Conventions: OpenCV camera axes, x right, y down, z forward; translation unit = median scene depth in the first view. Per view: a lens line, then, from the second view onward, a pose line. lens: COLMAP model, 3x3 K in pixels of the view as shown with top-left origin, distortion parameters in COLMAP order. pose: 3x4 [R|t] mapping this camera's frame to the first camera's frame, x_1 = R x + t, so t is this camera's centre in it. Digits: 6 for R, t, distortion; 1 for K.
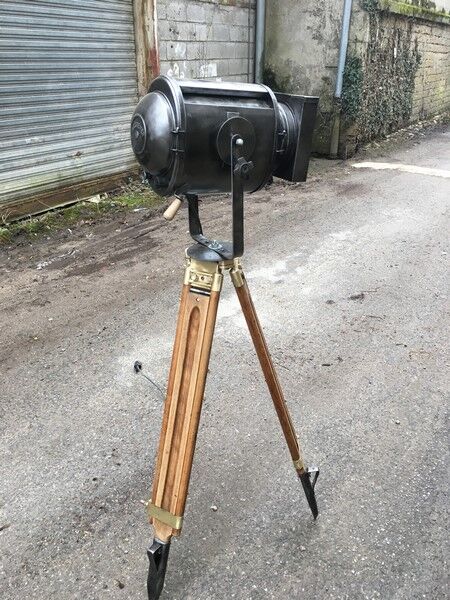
lens RADIAL K [[503.8, 0, 227.2], [0, 503.8, 298.6], [0, 0, 1]] dist [0.067884, -0.090778]
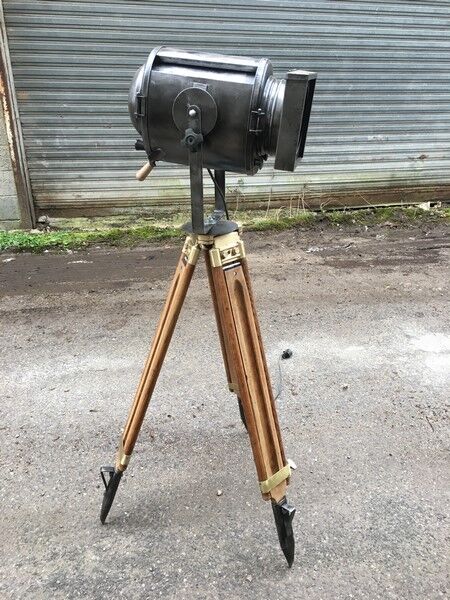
lens RADIAL K [[503.8, 0, 225.8], [0, 503.8, 299.4], [0, 0, 1]] dist [0.067884, -0.090778]
pose [[0.693618, 0.307663, -0.651335, 0.184049], [-0.315111, 0.942691, 0.109720, -0.020947], [0.647765, 0.129139, 0.750816, 0.075682]]
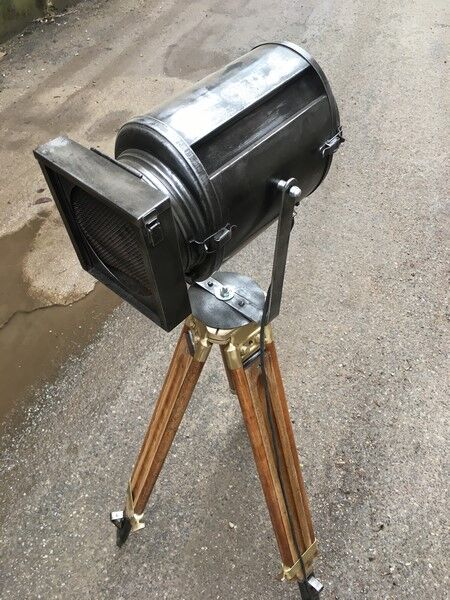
lens RADIAL K [[503.8, 0, 225.9], [0, 503.8, 301.4], [0, 0, 1]] dist [0.067884, -0.090778]
pose [[-0.963610, 0.190972, -0.187045, 0.027930], [-0.118026, 0.323869, 0.938711, -0.199741], [0.239845, 0.926628, -0.289544, 0.318348]]
